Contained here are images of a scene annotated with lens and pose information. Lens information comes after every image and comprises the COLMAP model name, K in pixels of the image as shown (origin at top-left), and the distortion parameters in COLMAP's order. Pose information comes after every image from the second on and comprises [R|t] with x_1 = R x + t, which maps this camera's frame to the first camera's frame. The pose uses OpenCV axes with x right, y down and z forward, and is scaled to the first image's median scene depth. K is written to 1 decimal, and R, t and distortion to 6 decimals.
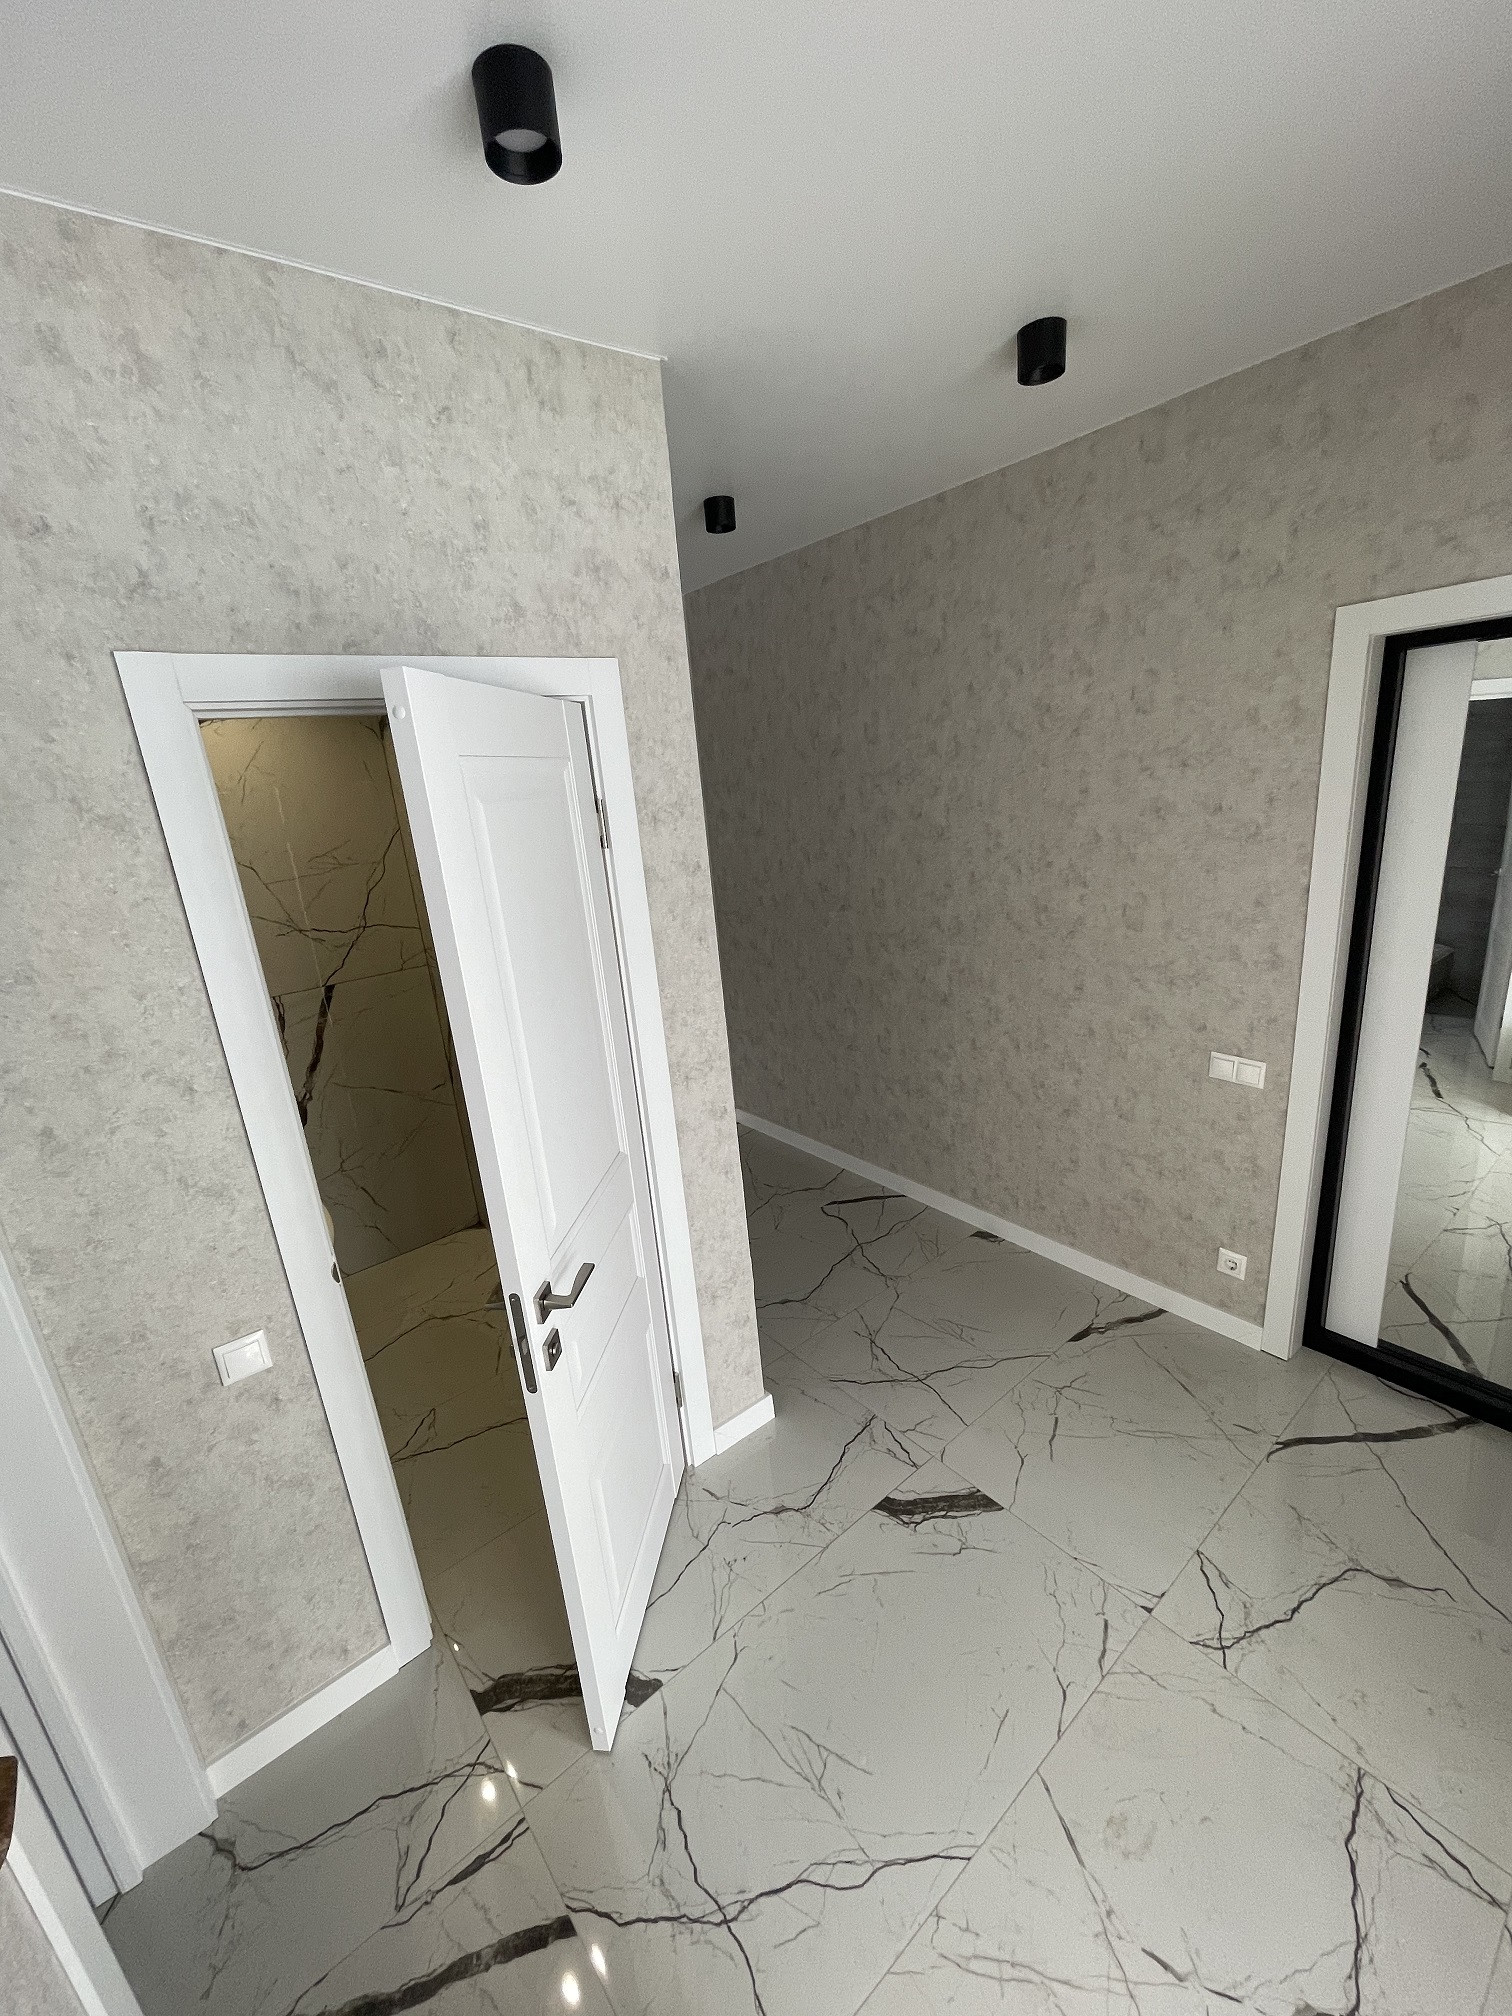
lens RADIAL K [[827.8, 0, 756.9], [0, 827.8, 1014.9], [0, 0, 1]] dist [0.008976, 0.000063]
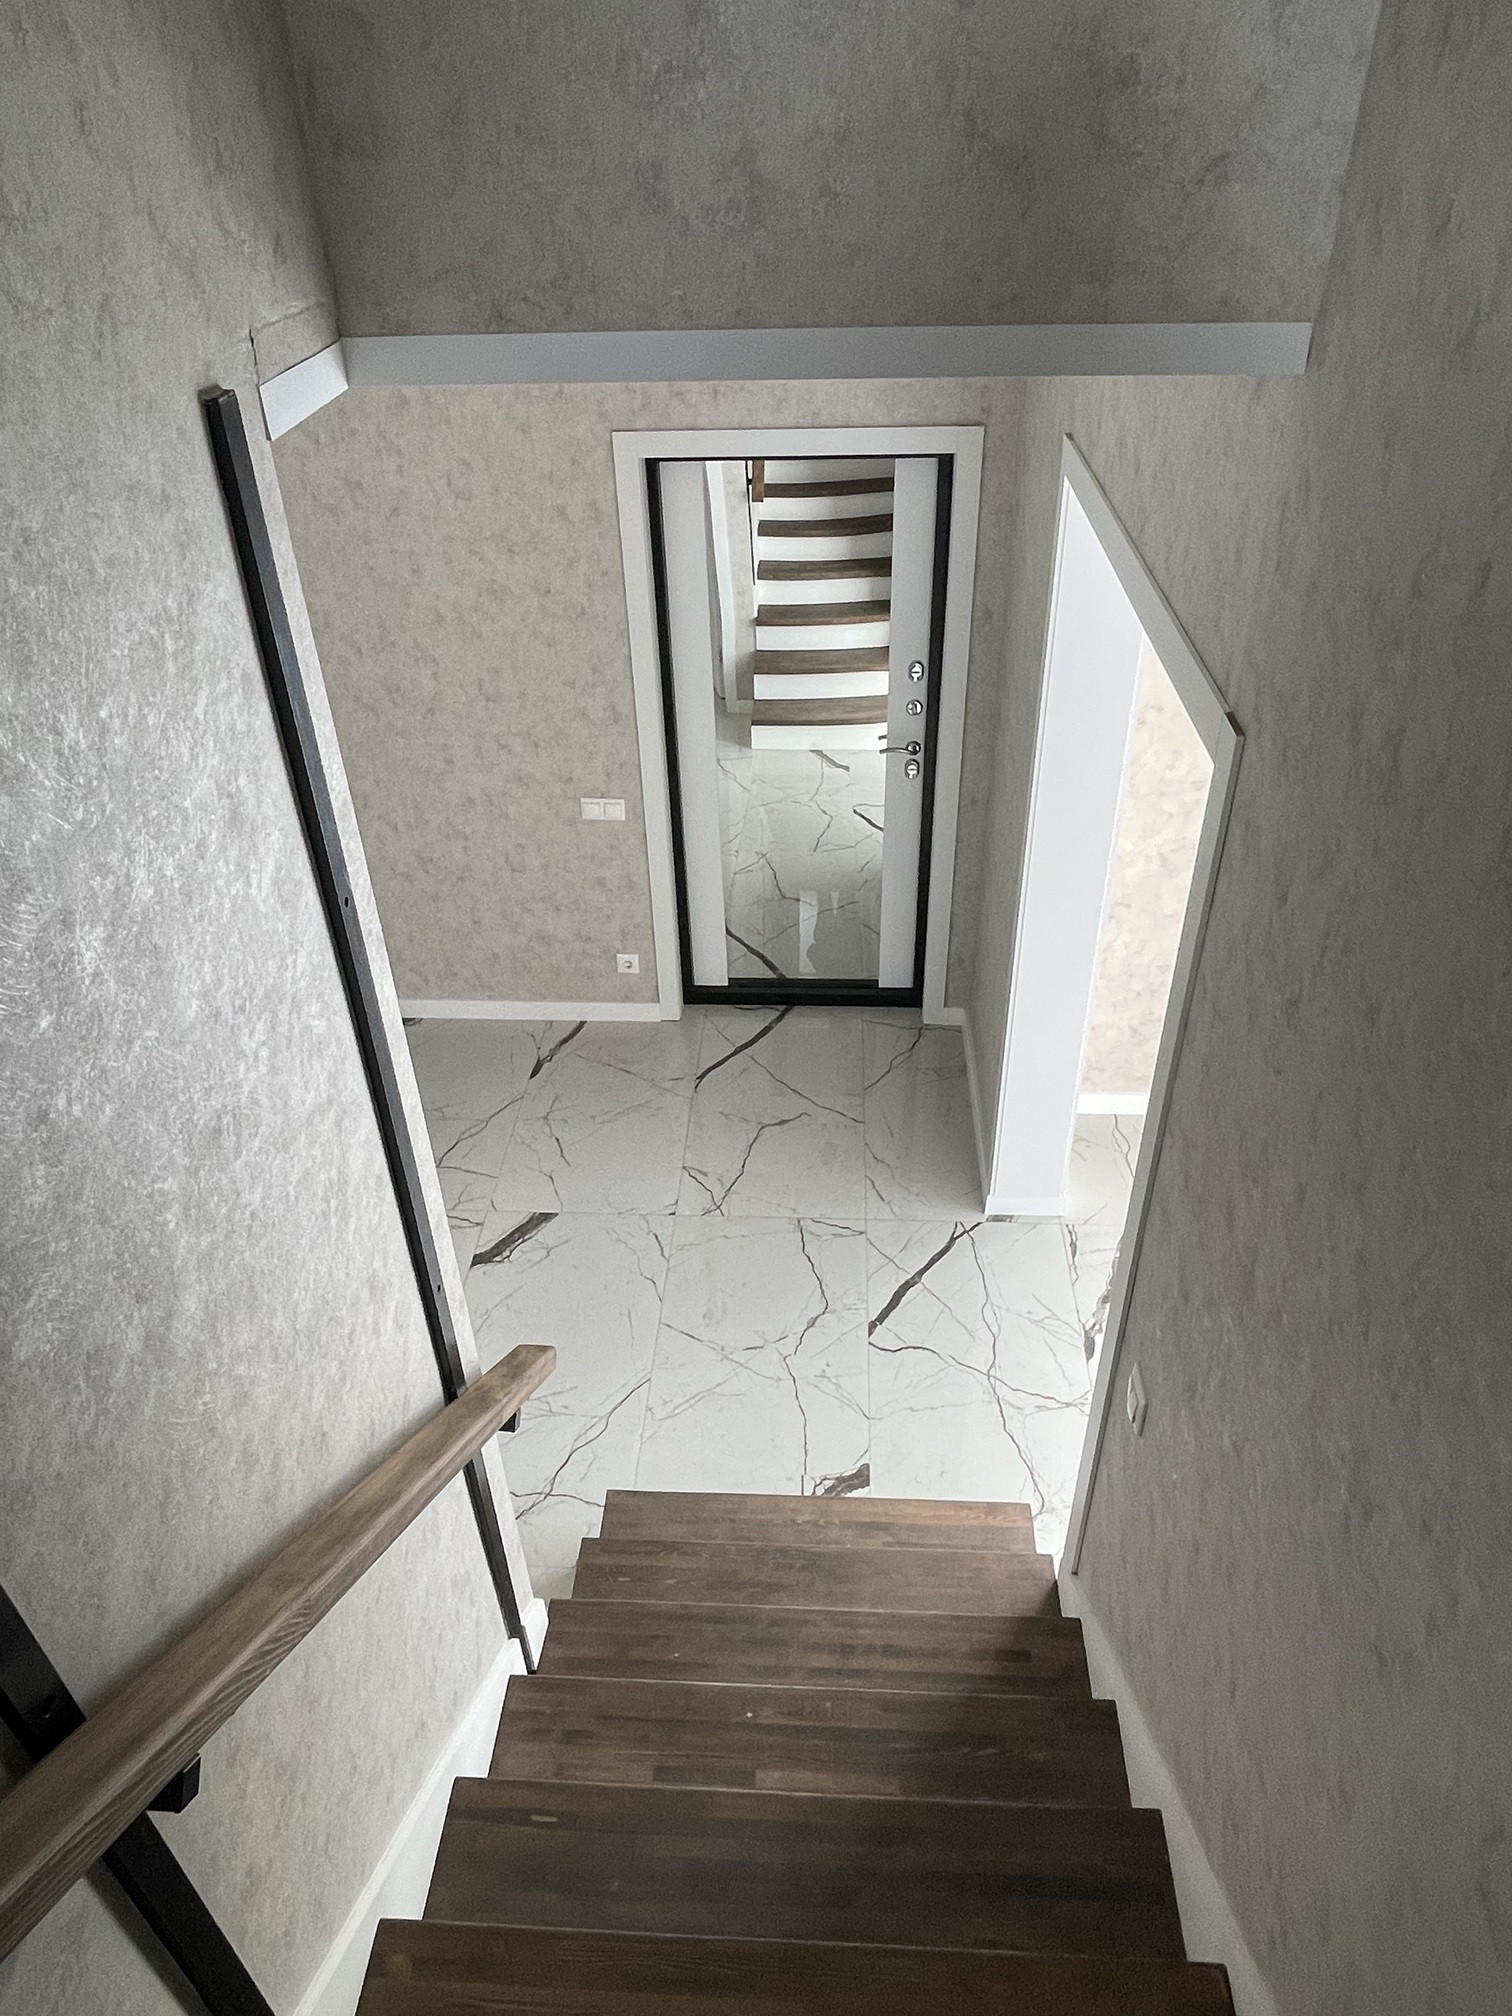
lens RADIAL K [[1314.7, 0, 758.1], [0, 1314.7, 1005.2], [0, 0, 1]] dist [-0.001058, -0.000190]
pose [[0.671965, -0.371052, 0.640923, -0.560520], [0.174336, 0.920365, 0.350051, -0.287270], [-0.719770, -0.123486, 0.683141, -0.454686]]
